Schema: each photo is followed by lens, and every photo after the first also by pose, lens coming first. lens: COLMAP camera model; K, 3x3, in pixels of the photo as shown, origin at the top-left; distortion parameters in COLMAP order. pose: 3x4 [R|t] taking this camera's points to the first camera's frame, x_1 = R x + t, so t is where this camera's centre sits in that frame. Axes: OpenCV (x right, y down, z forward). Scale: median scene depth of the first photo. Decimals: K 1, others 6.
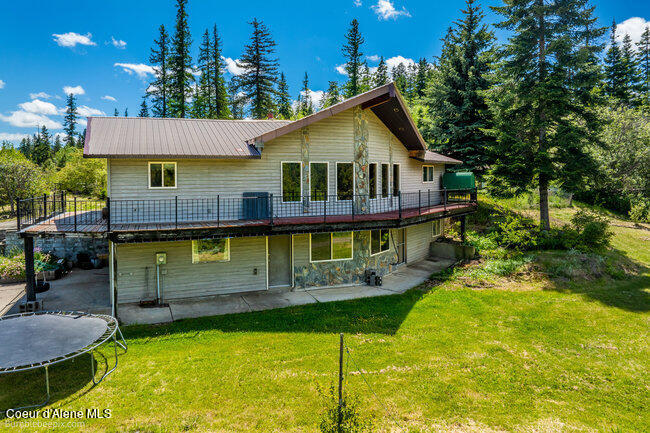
lens RADIAL K [[459.3, 0, 324.8], [0, 459.3, 190.1], [0, 0, 1]] dist [-0.034916, 0.000580]
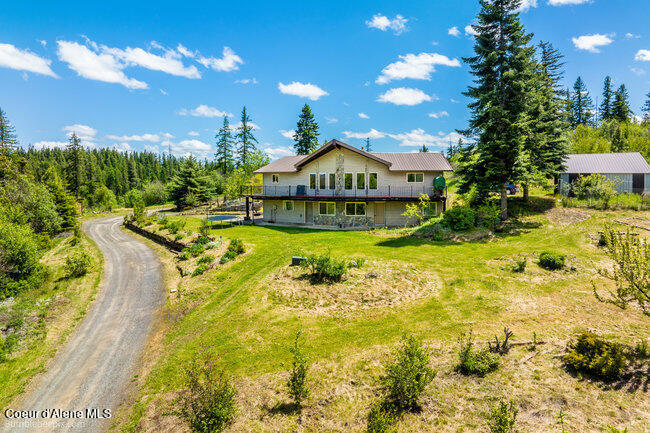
lens RADIAL K [[459.3, 0, 324.8], [0, 459.3, 190.1], [0, 0, 1]] dist [-0.034916, 0.000580]
pose [[0.548574, 0.021897, -0.835815, 1.994956], [-0.023565, 0.999665, 0.010723, 0.001015], [0.835770, 0.013813, 0.548907, -0.303250]]
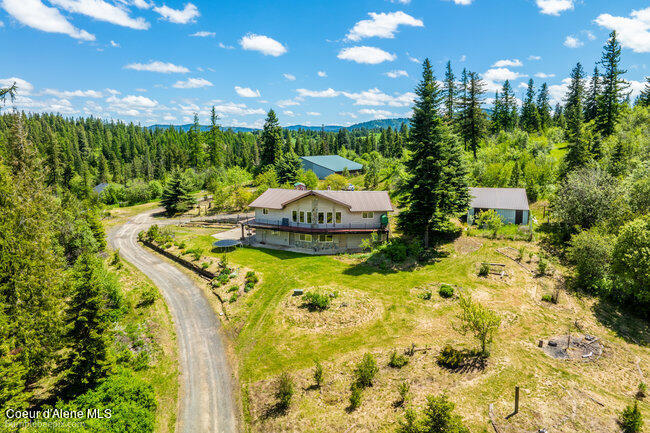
lens RADIAL K [[459.3, 0, 324.8], [0, 459.3, 190.1], [0, 0, 1]] dist [-0.034916, 0.000580]
pose [[0.636677, 0.092045, -0.765618, 2.611312], [-0.025635, 0.994828, 0.098284, -0.539131], [0.770704, -0.042949, 0.635744, -0.970507]]
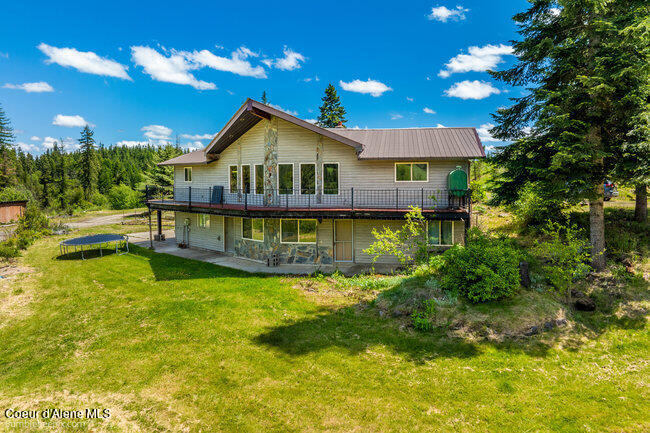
lens RADIAL K [[456.2, 0, 325.5], [0, 456.2, 192.7], [0, 0, 1]] dist [-0.053268, 0.001048]
pose [[0.425218, 0.033264, -0.904480, 1.285633], [-0.023543, 0.999393, 0.025687, -0.018653], [0.904785, 0.010372, 0.425743, 0.645352]]
